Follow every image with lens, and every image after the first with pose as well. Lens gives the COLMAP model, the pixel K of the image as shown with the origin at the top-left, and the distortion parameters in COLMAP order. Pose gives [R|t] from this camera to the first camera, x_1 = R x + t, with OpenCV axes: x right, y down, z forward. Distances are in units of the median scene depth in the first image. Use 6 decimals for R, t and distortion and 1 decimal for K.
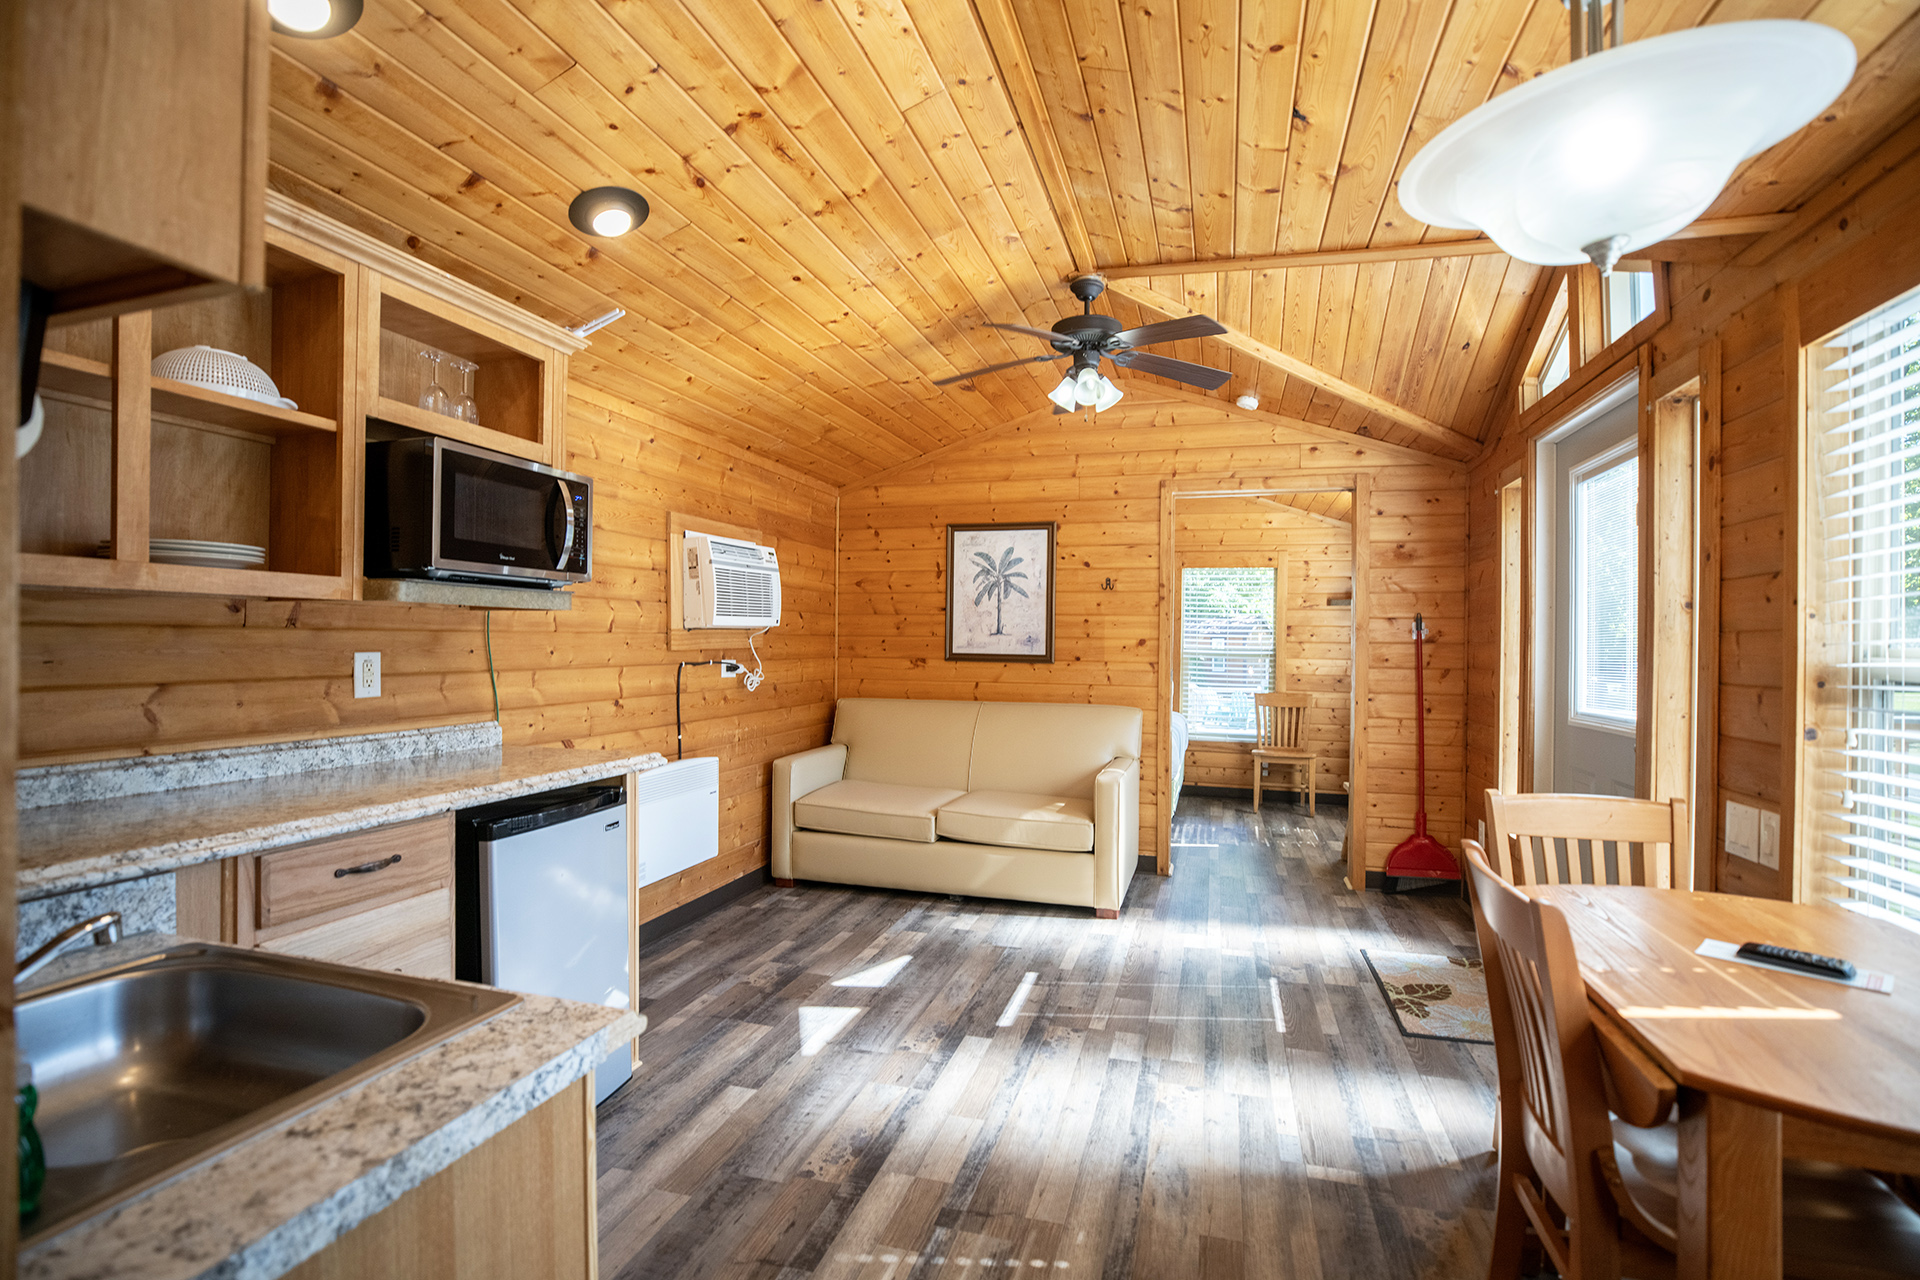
lens RADIAL K [[868.8, 0, 957.3], [0, 868.8, 643.7], [0, 0, 1]] dist [-0.030138, 0.000463]
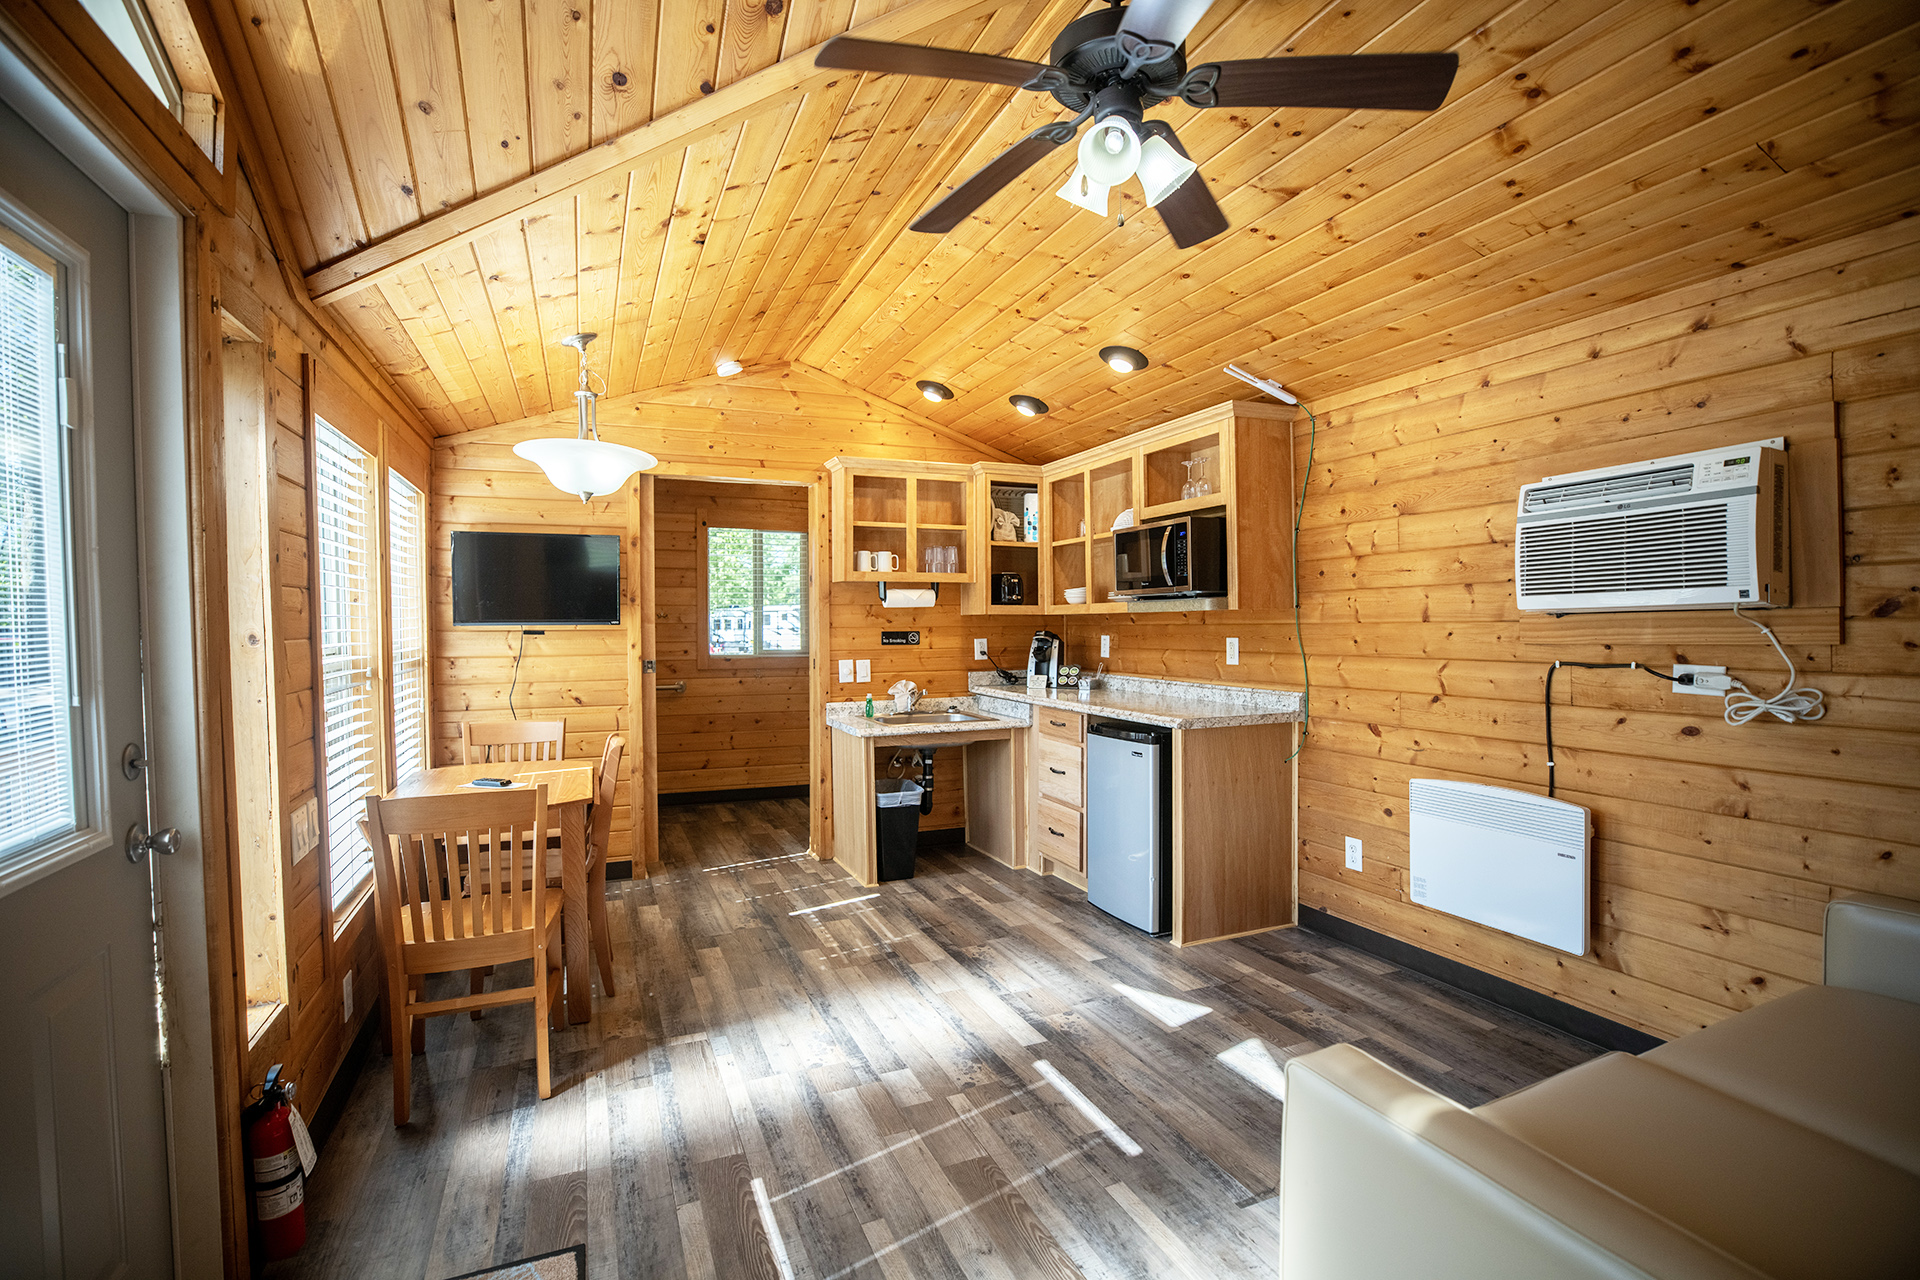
lens RADIAL K [[868.8, 0, 946.9], [0, 868.8, 643.2], [0, 0, 1]] dist [-0.030138, 0.000463]
pose [[-0.768682, 0.020519, -0.639301, 0.697959], [0.008298, 0.999721, 0.022110, -0.018407], [0.639577, 0.011691, -0.768638, 1.635063]]
